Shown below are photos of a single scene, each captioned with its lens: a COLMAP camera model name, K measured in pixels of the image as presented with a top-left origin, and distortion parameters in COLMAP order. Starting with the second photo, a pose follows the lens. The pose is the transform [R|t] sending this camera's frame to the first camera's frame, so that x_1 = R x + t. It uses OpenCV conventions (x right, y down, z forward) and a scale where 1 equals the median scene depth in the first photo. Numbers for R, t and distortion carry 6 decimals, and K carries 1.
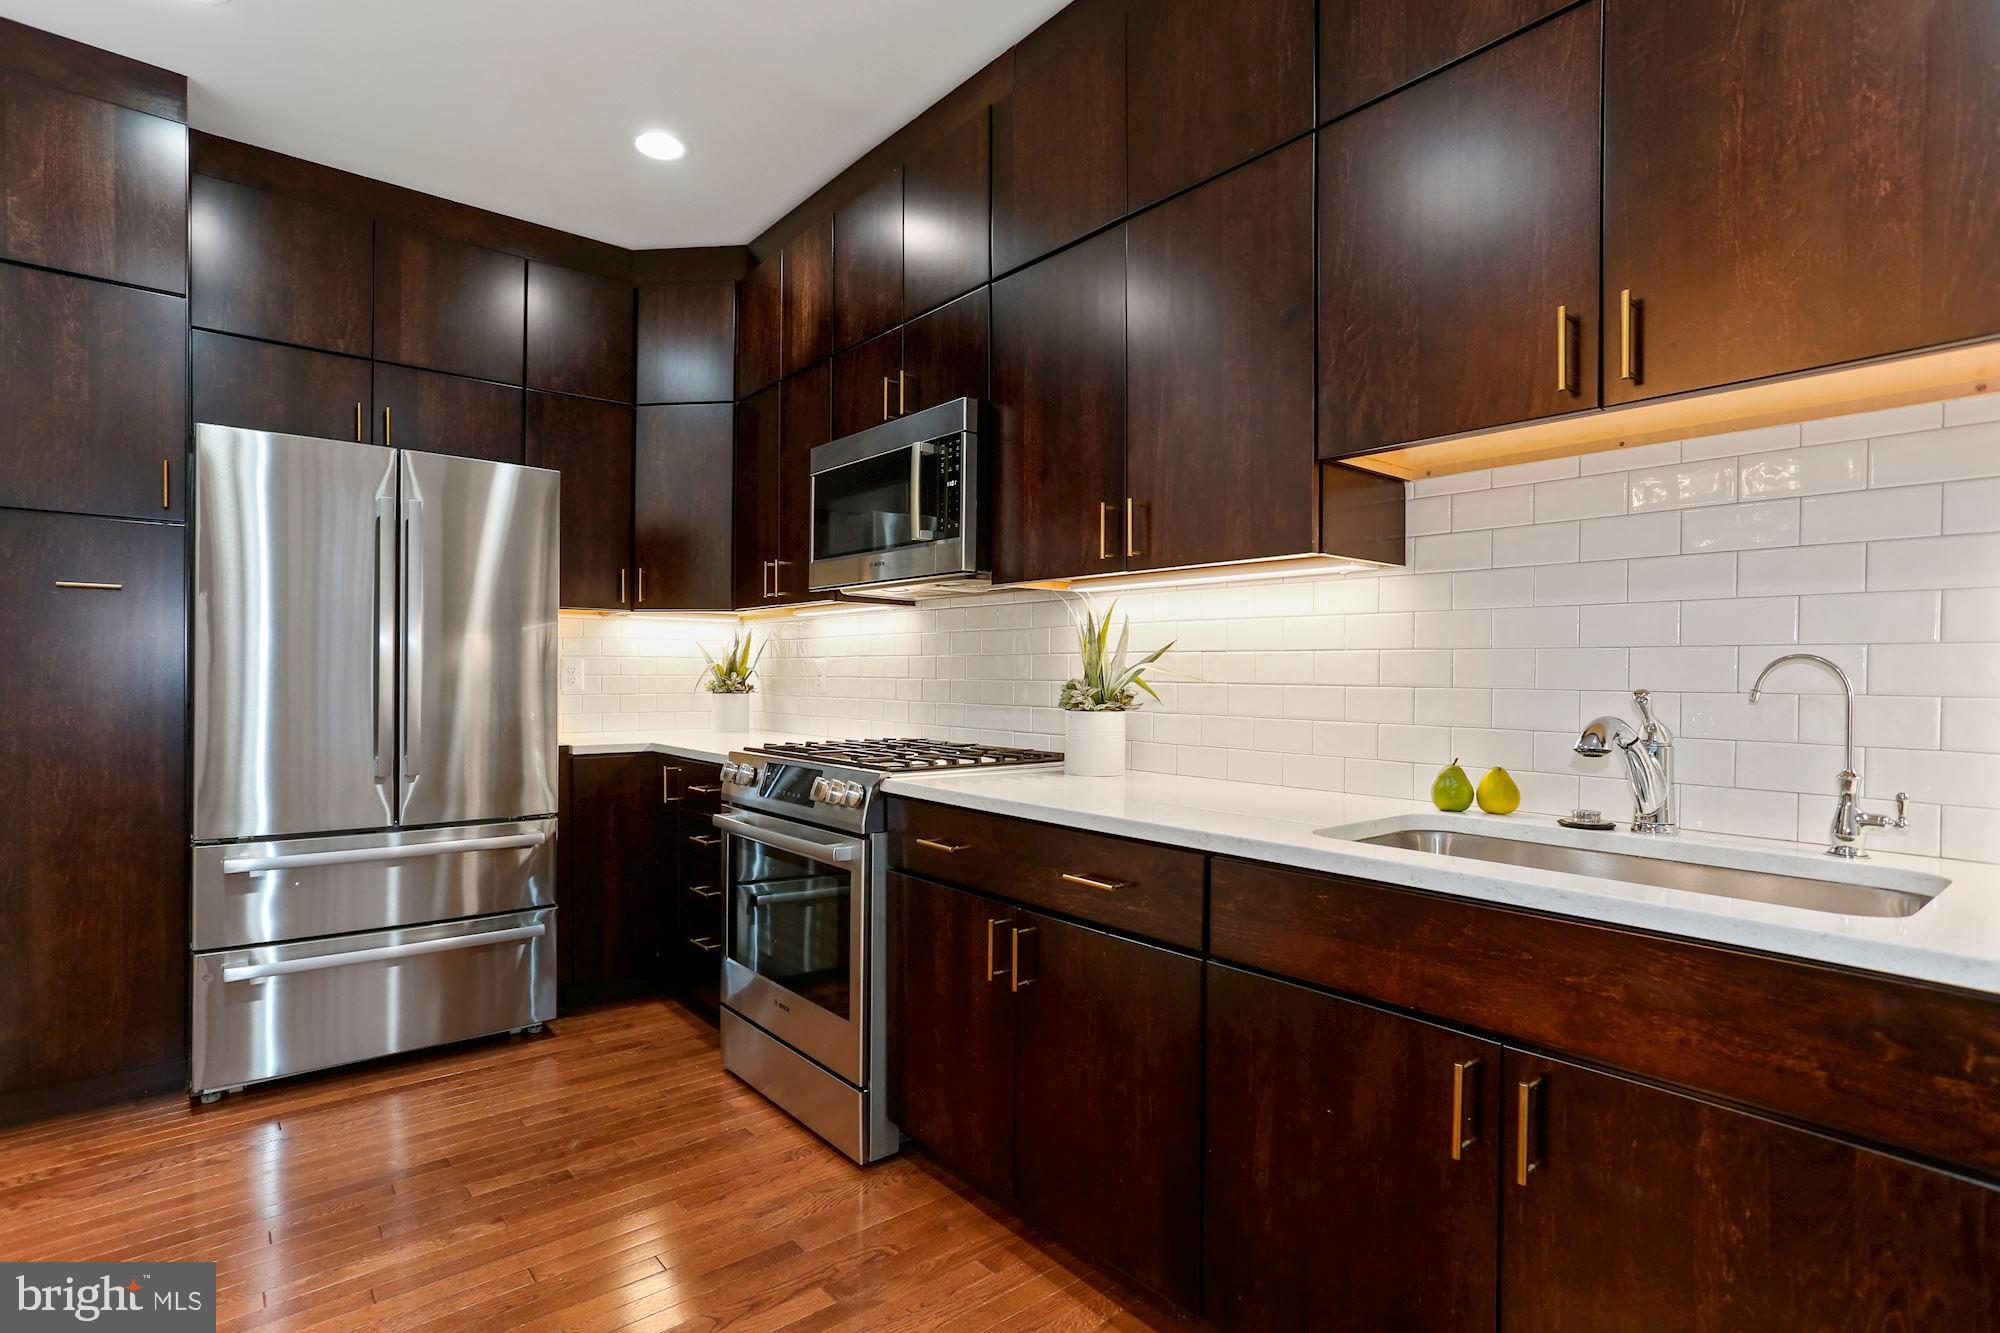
lens RADIAL K [[976.4, 0, 986.5], [0, 976.4, 683.5], [0, 0, 1]] dist [-0.035323, 0.020578]
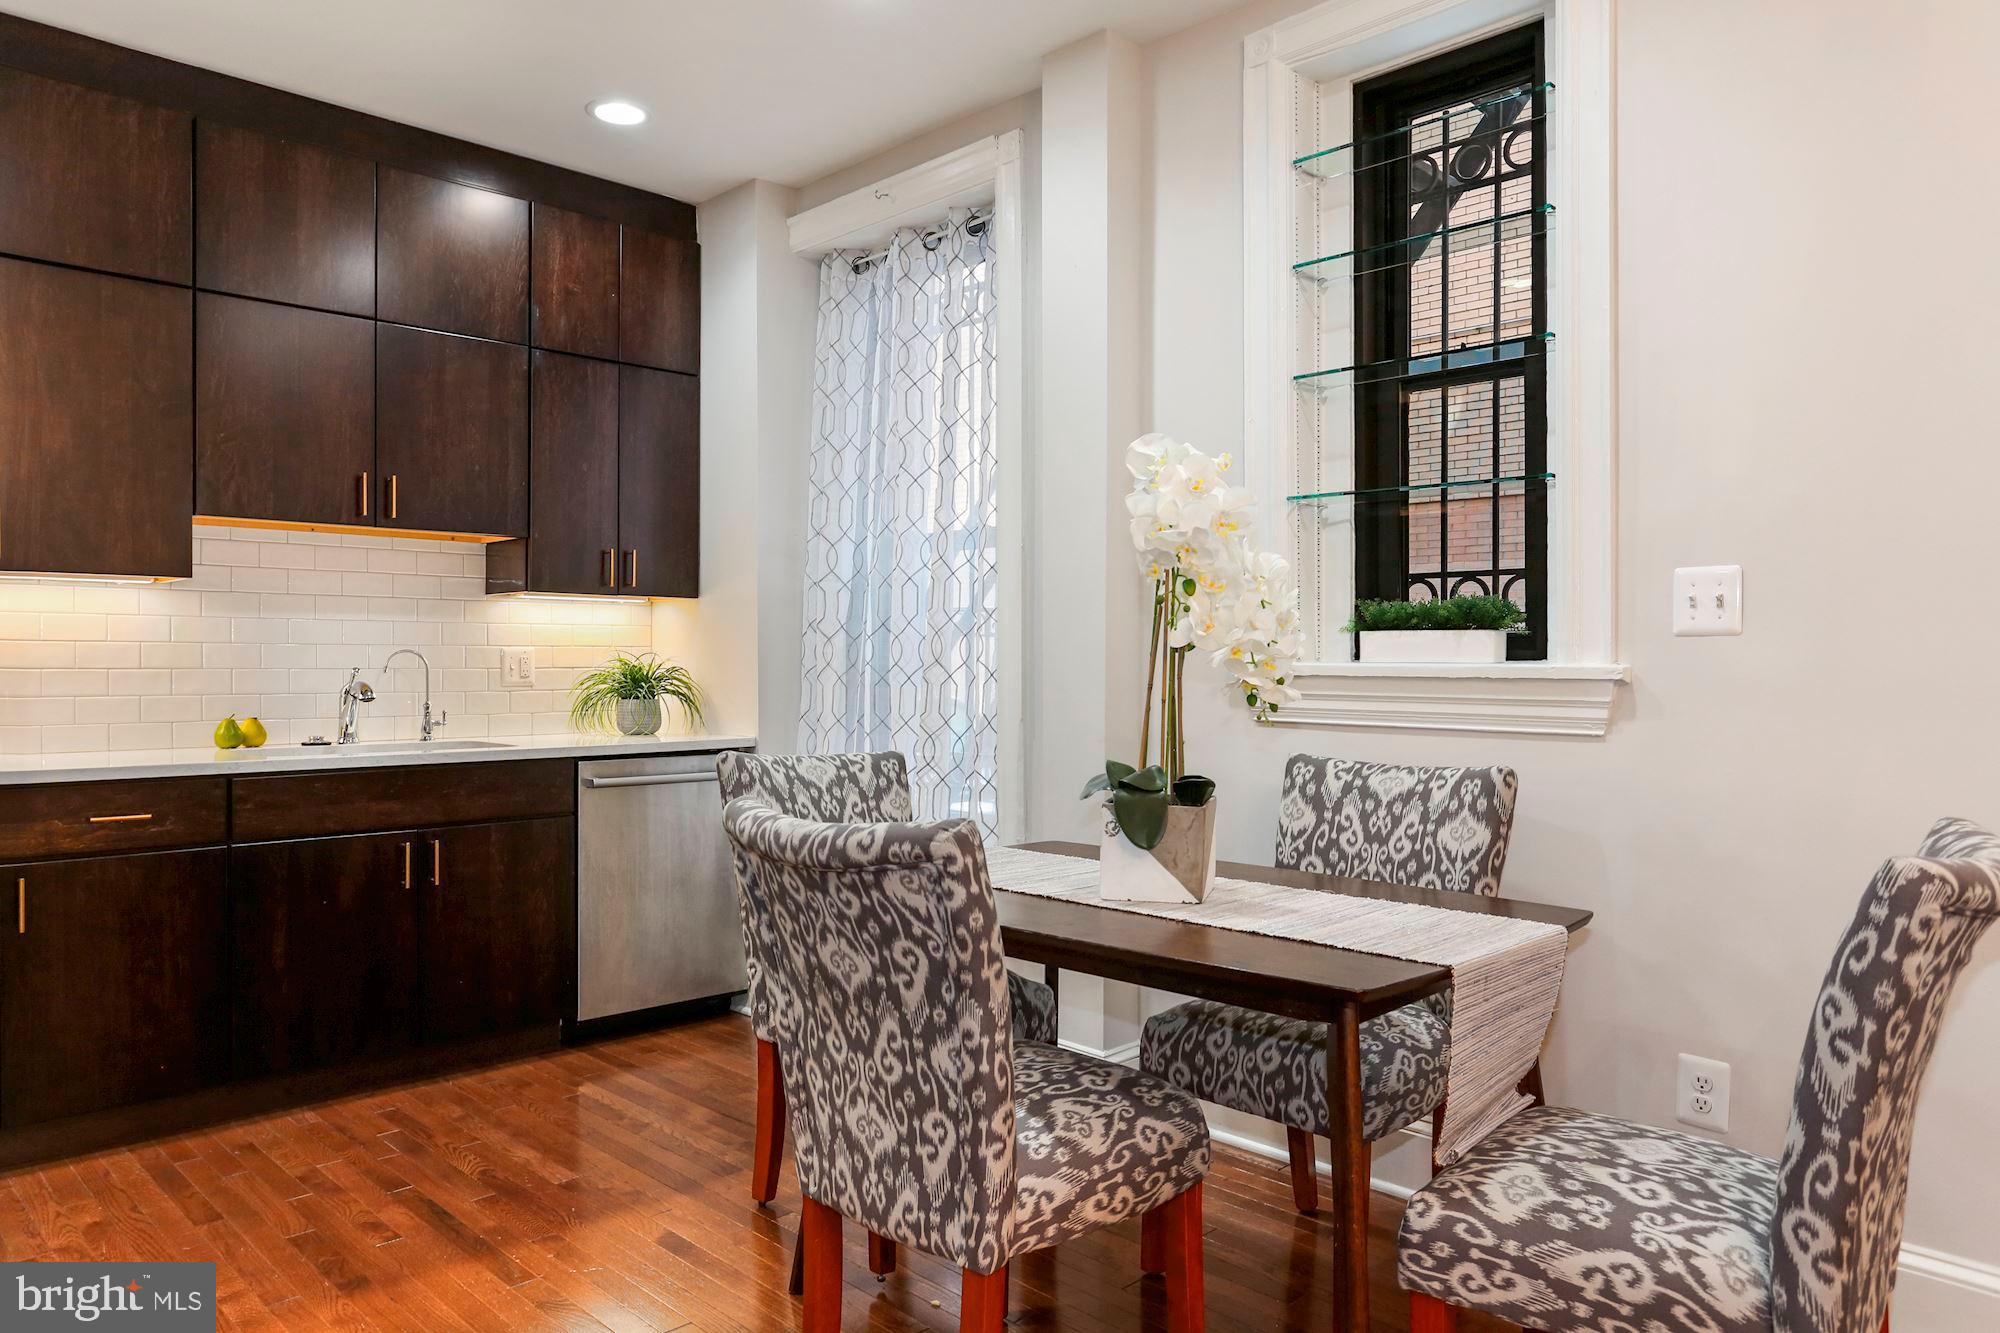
lens RADIAL K [[1324.5, 0, 998.3], [0, 1324.5, 669.3], [0, 0, 1]] dist [-0.028735, 0.026336]
pose [[-0.095666, -0.010125, 0.995362, -1.483277], [0.011875, 0.999866, 0.011312, -0.003560], [-0.995343, 0.012902, -0.095533, -0.016943]]
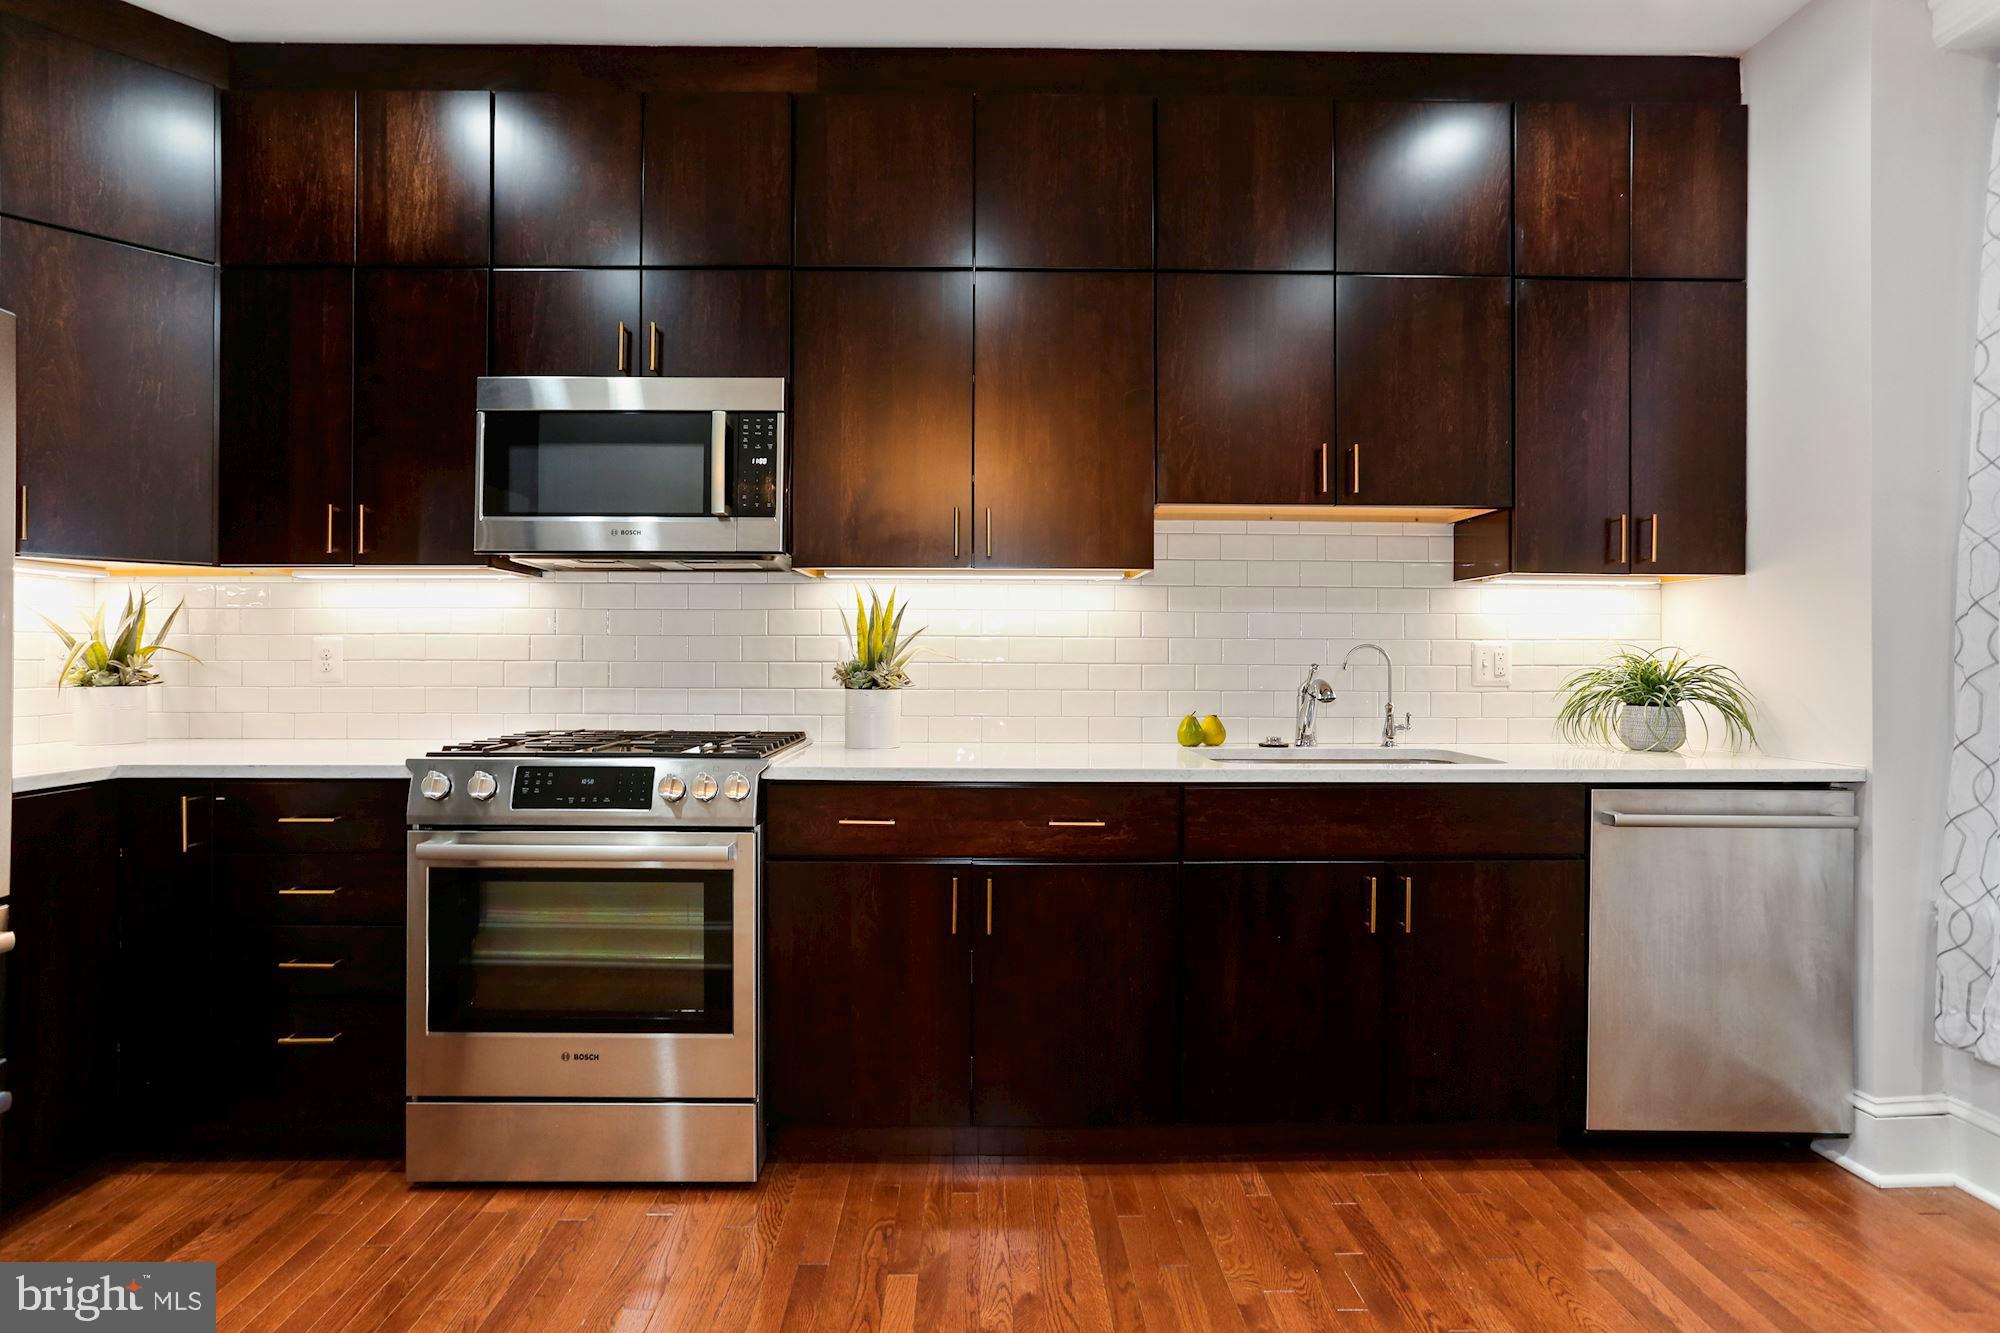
lens RADIAL K [[976.4, 0, 988.0], [0, 976.4, 652.5], [0, 0, 1]] dist [-0.035323, 0.020578]
pose [[0.625221, 0.001282, 0.780447, -0.774991], [0.009245, 0.999916, -0.009048, -0.002846], [-0.780393, 0.012872, 0.625157, 0.256574]]
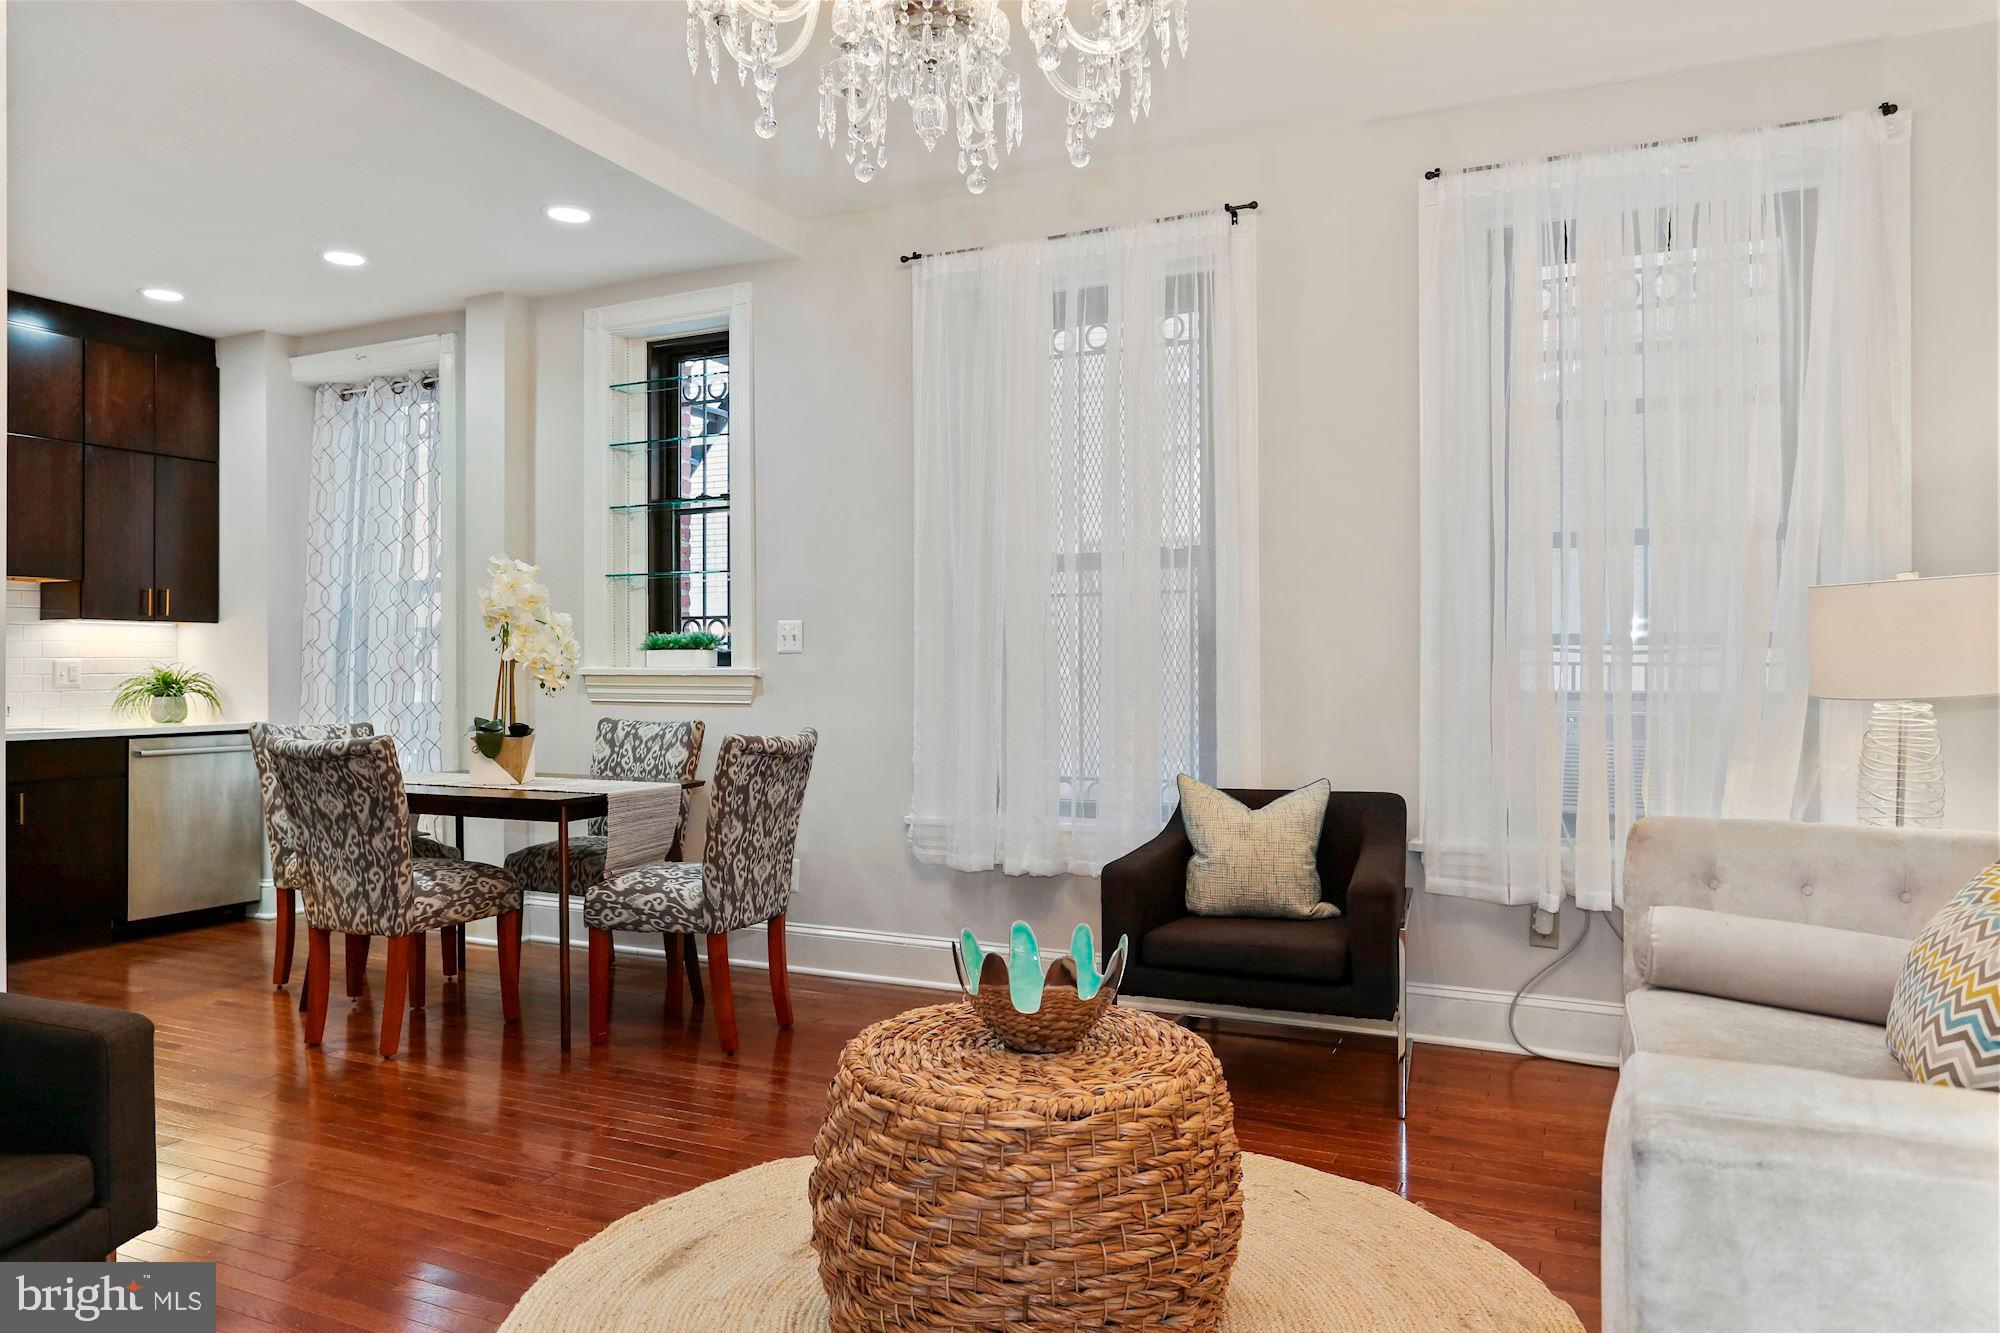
lens RADIAL K [[1324.5, 0, 995.5], [0, 1324.5, 660.6], [0, 0, 1]] dist [-0.028735, 0.026336]
pose [[-0.426333, 0.000238, 0.904566, -2.751385], [0.013792, 0.999885, 0.006237, -0.010645], [-0.904461, 0.015135, -0.426288, -0.058804]]
